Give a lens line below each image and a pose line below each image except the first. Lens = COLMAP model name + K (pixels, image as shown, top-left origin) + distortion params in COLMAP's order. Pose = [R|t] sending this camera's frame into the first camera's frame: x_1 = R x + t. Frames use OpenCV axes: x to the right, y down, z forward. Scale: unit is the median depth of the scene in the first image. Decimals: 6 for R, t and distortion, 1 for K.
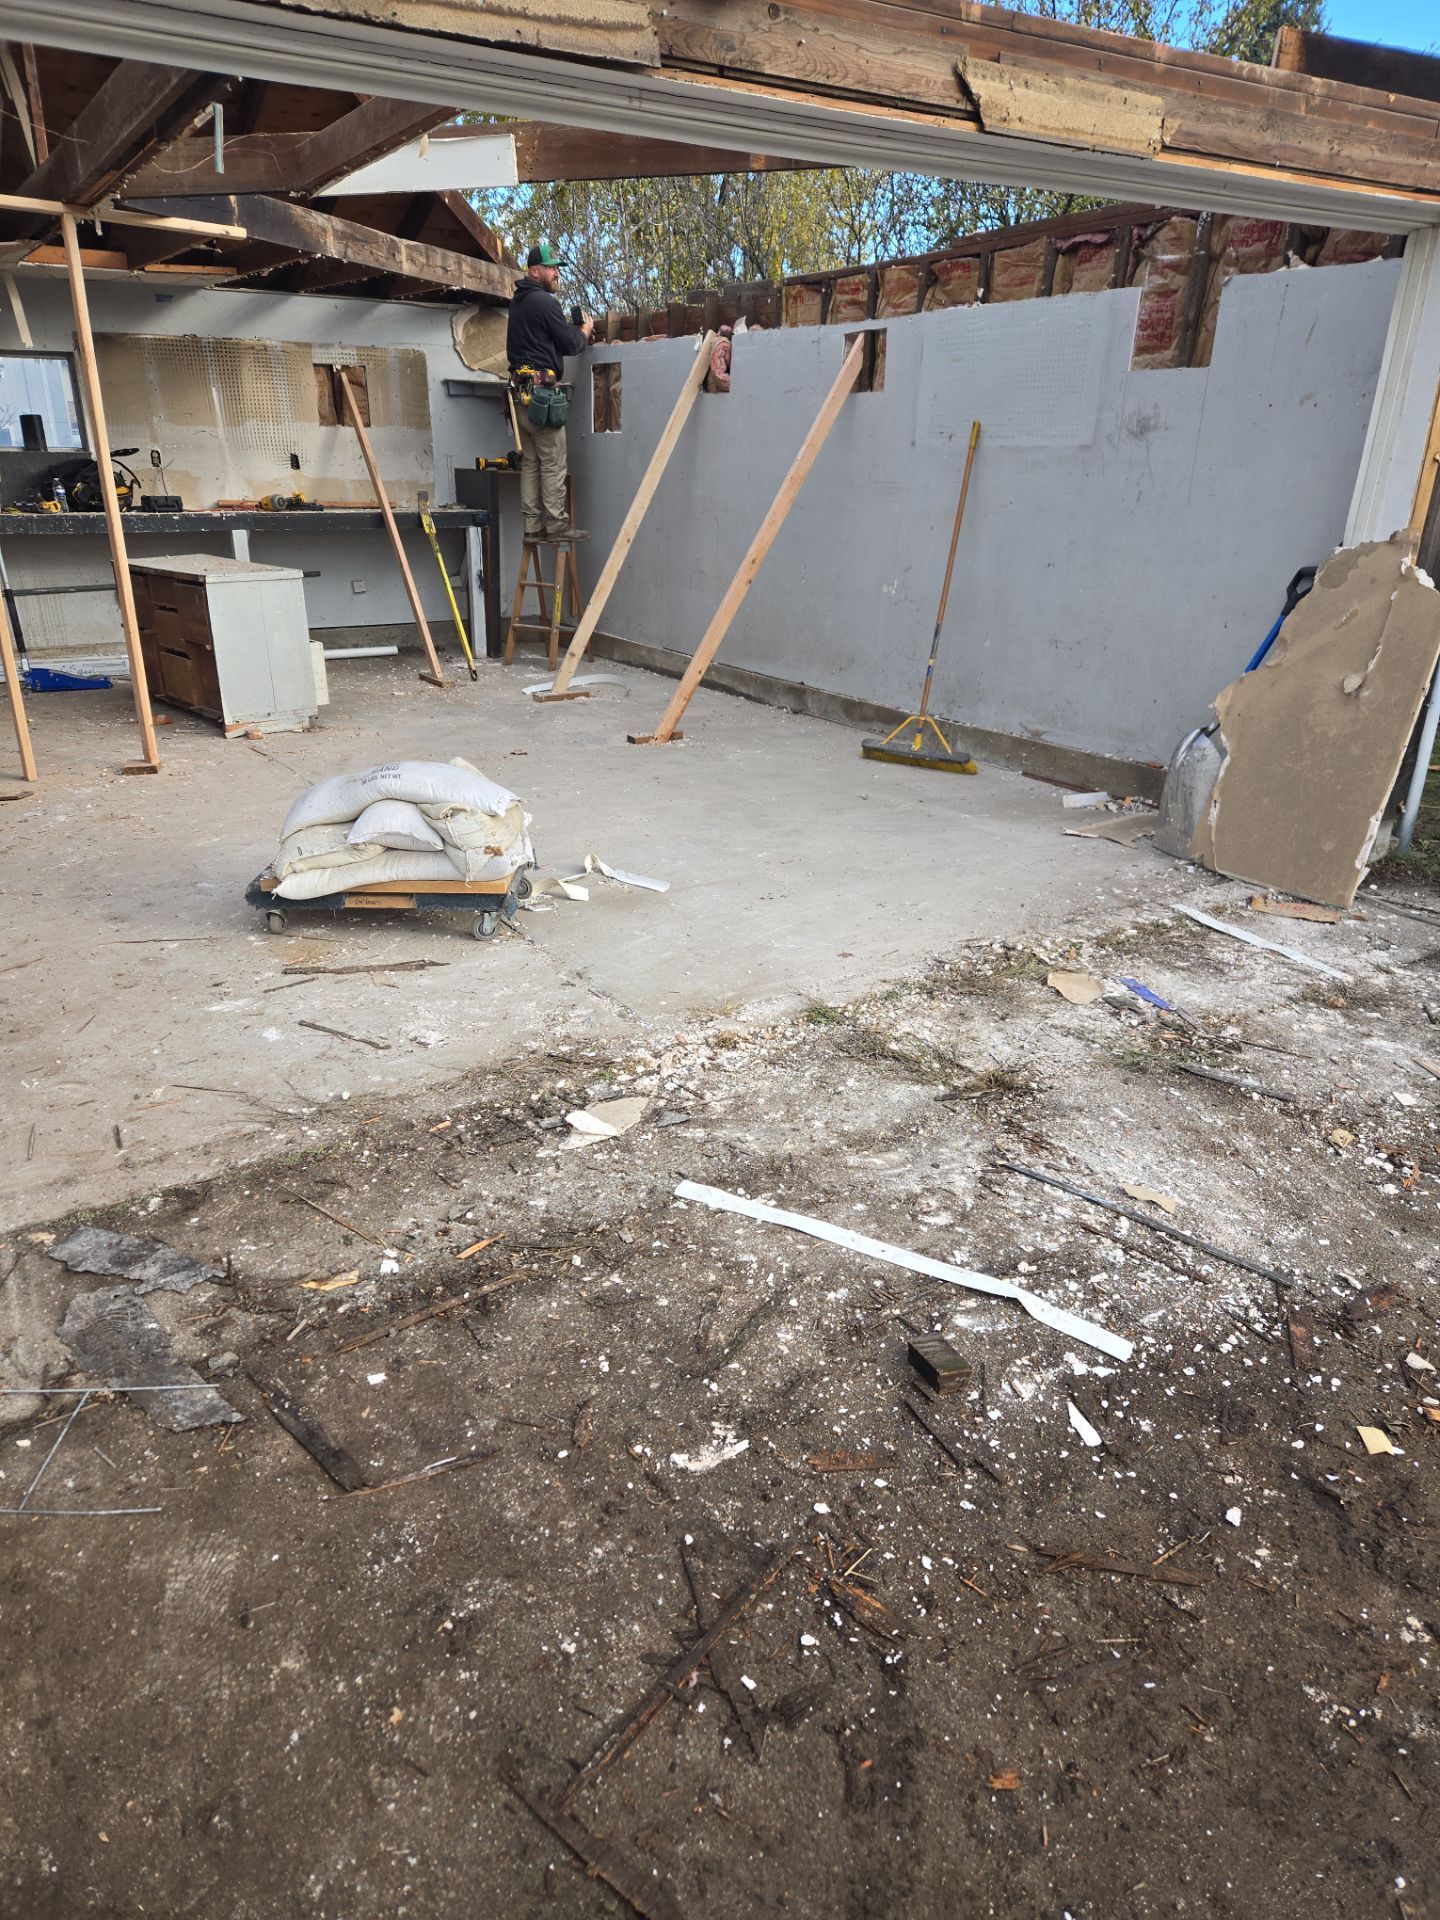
lens RADIAL K [[1207.8, 0, 711.6], [0, 1207.8, 944.4], [0, 0, 1]] dist [0.066096, -0.051900]
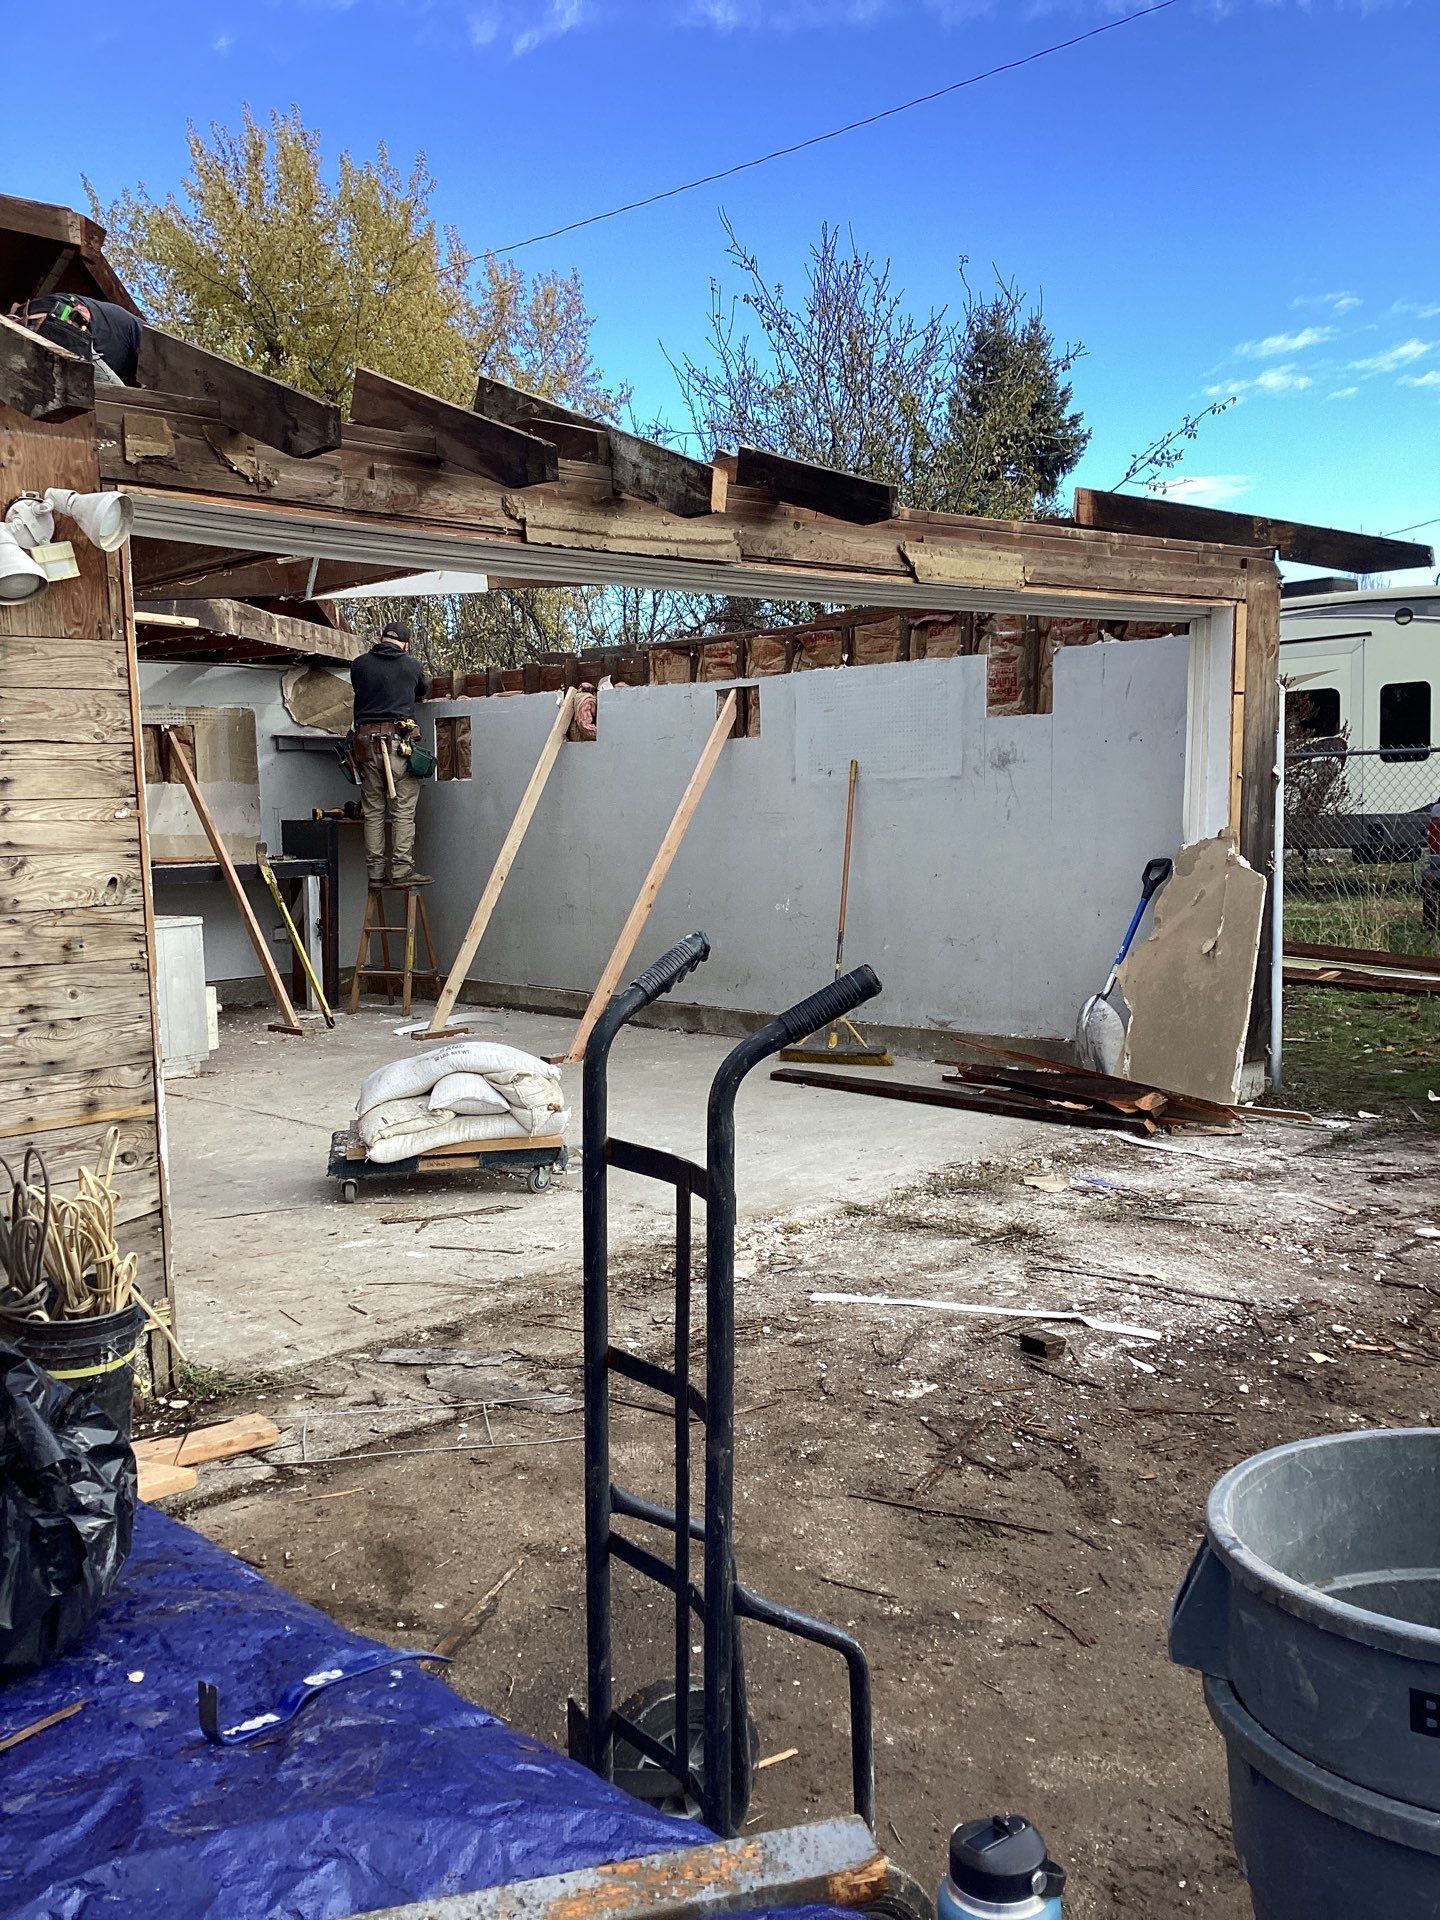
lens RADIAL K [[1439.7, 0, 717.3], [0, 1439.7, 965.8], [0, 0, 1]] dist [0.091499, -0.118331]
pose [[0.986976, -0.051719, 0.152329, -0.150735], [0.089923, 0.962530, -0.255833, 0.106061], [-0.133389, 0.266198, 0.954644, -0.255268]]
